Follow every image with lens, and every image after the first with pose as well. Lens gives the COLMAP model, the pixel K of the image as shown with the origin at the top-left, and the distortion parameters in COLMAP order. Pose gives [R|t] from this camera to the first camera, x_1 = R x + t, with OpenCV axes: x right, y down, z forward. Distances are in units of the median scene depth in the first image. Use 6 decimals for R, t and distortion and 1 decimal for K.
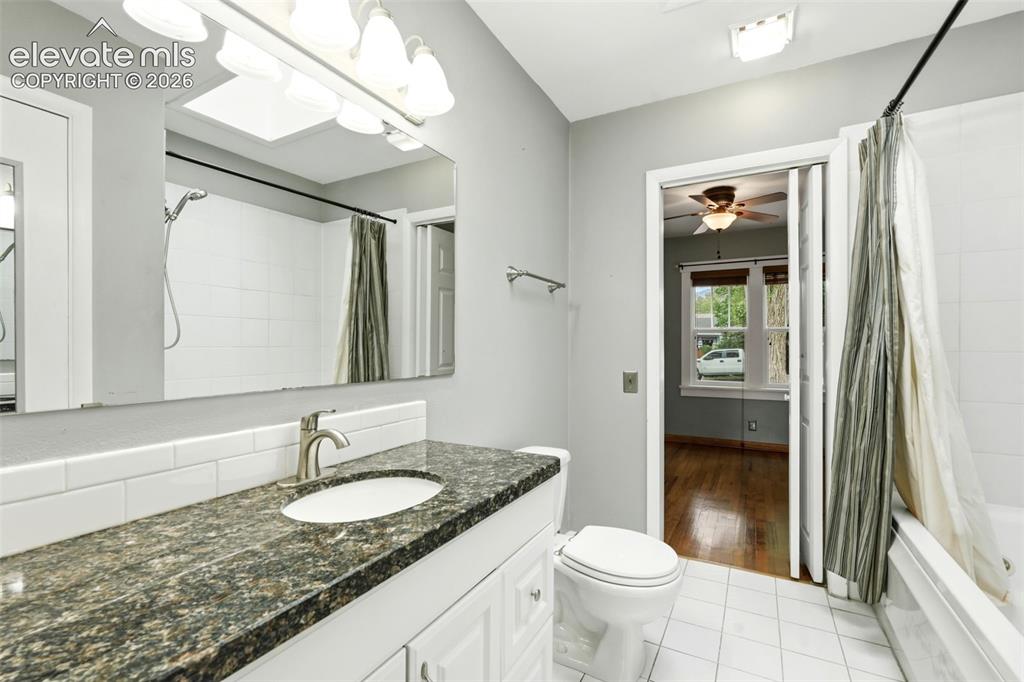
lens RADIAL K [[453.7, 0, 512.0], [0, 453.7, 341.0], [0, 0, 1]] dist [-0.003606, 0.000410]
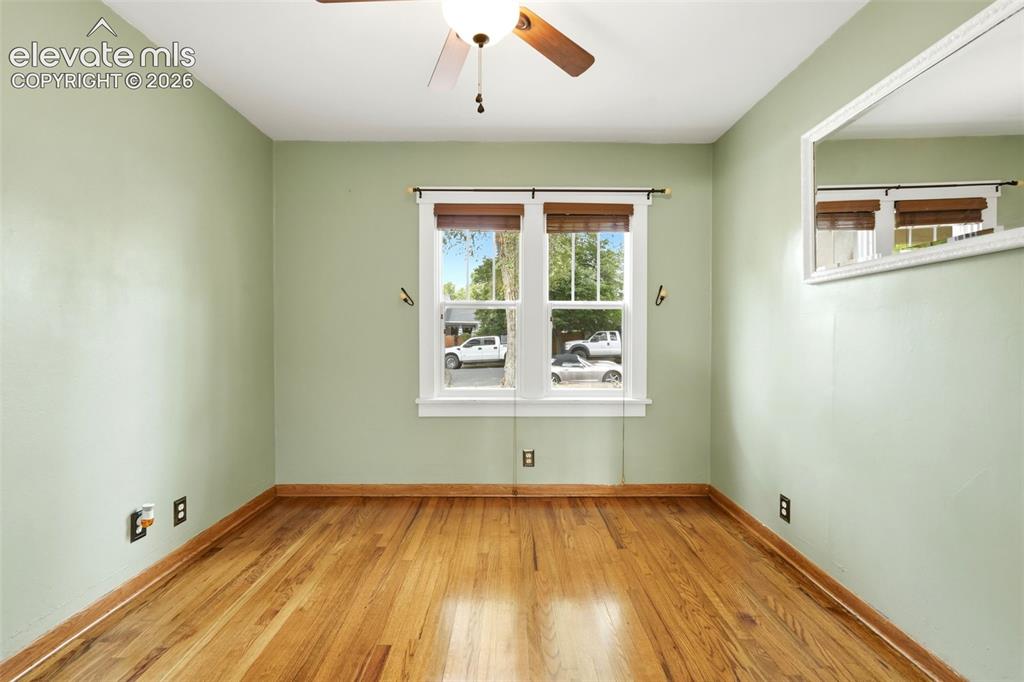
lens RADIAL K [[453.7, 0, 512.0], [0, 453.7, 341.0], [0, 0, 1]] dist [-0.003606, 0.000410]
pose [[0.875303, -0.011948, 0.483428, 0.046480], [-0.000608, 0.999667, 0.025807, 0.002037], [-0.483575, -0.022883, 0.875004, 0.103080]]
